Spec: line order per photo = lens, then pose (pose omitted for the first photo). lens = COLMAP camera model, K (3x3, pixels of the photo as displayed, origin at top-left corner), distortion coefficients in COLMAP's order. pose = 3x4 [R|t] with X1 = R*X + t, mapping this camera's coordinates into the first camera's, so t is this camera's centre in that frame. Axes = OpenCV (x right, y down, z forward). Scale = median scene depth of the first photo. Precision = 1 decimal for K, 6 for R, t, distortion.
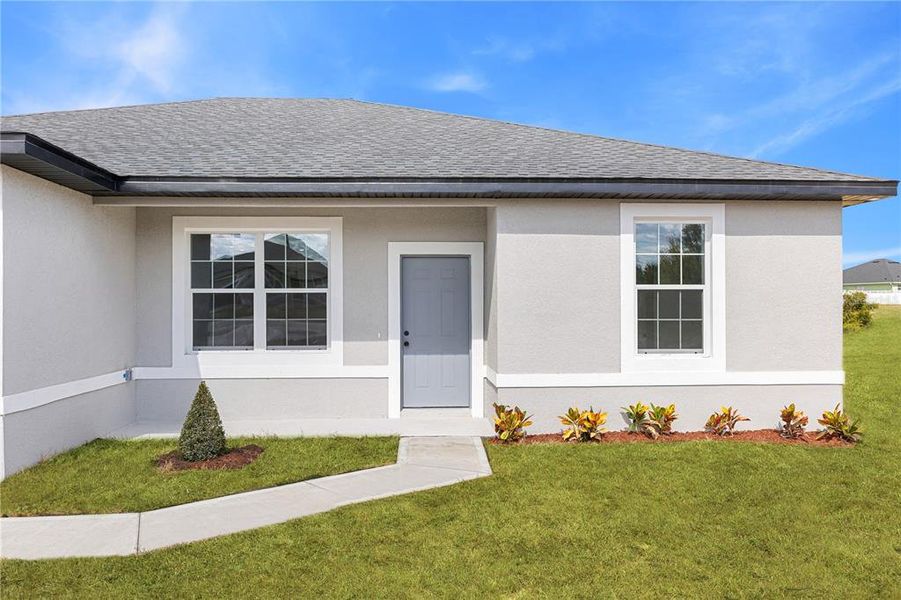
lens RADIAL K [[725.5, 0, 450.5], [0, 725.5, 300.0], [0, 0, 1]] dist [0.001295, -0.000692]
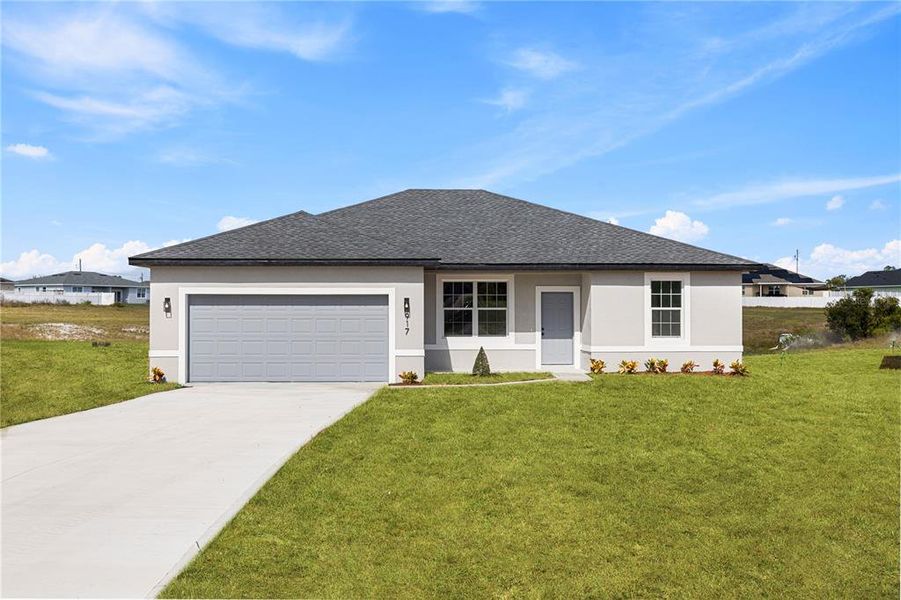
lens RADIAL K [[908.0, 0, 450.5], [0, 908.0, 300.0], [0, 0, 1]] dist [0.018092, 0.005353]
pose [[0.999737, 0.003058, 0.022714, -0.438741], [-0.003048, 0.999995, -0.000465, -0.041649], [-0.022715, 0.000395, 0.999742, -1.836302]]
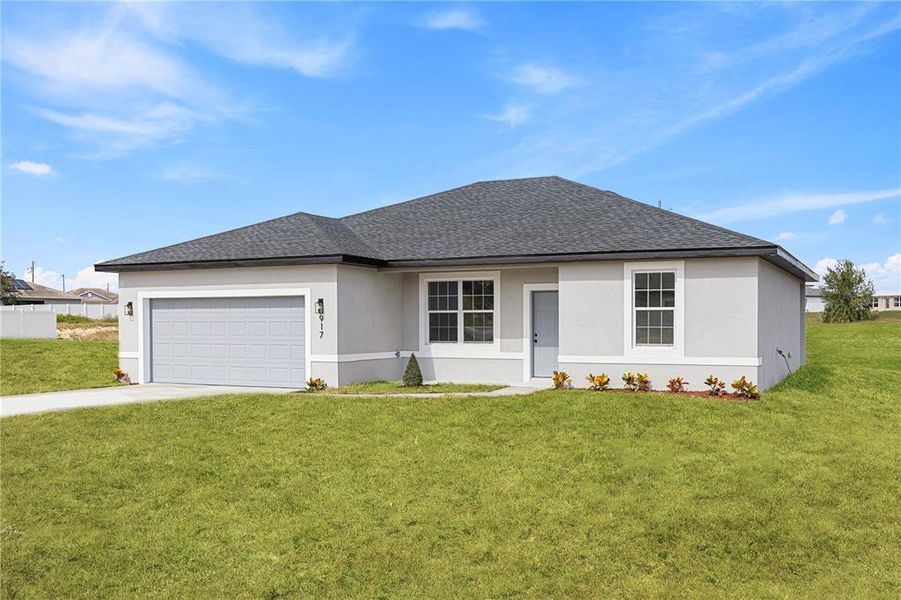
lens RADIAL K [[908.0, 0, 450.5], [0, 908.0, 300.0], [0, 0, 1]] dist [0.018092, 0.005353]
pose [[0.875396, -0.011288, -0.483275, 0.939044], [0.003522, 0.999850, -0.016975, -0.003126], [0.483394, 0.013158, 0.875304, -1.178871]]
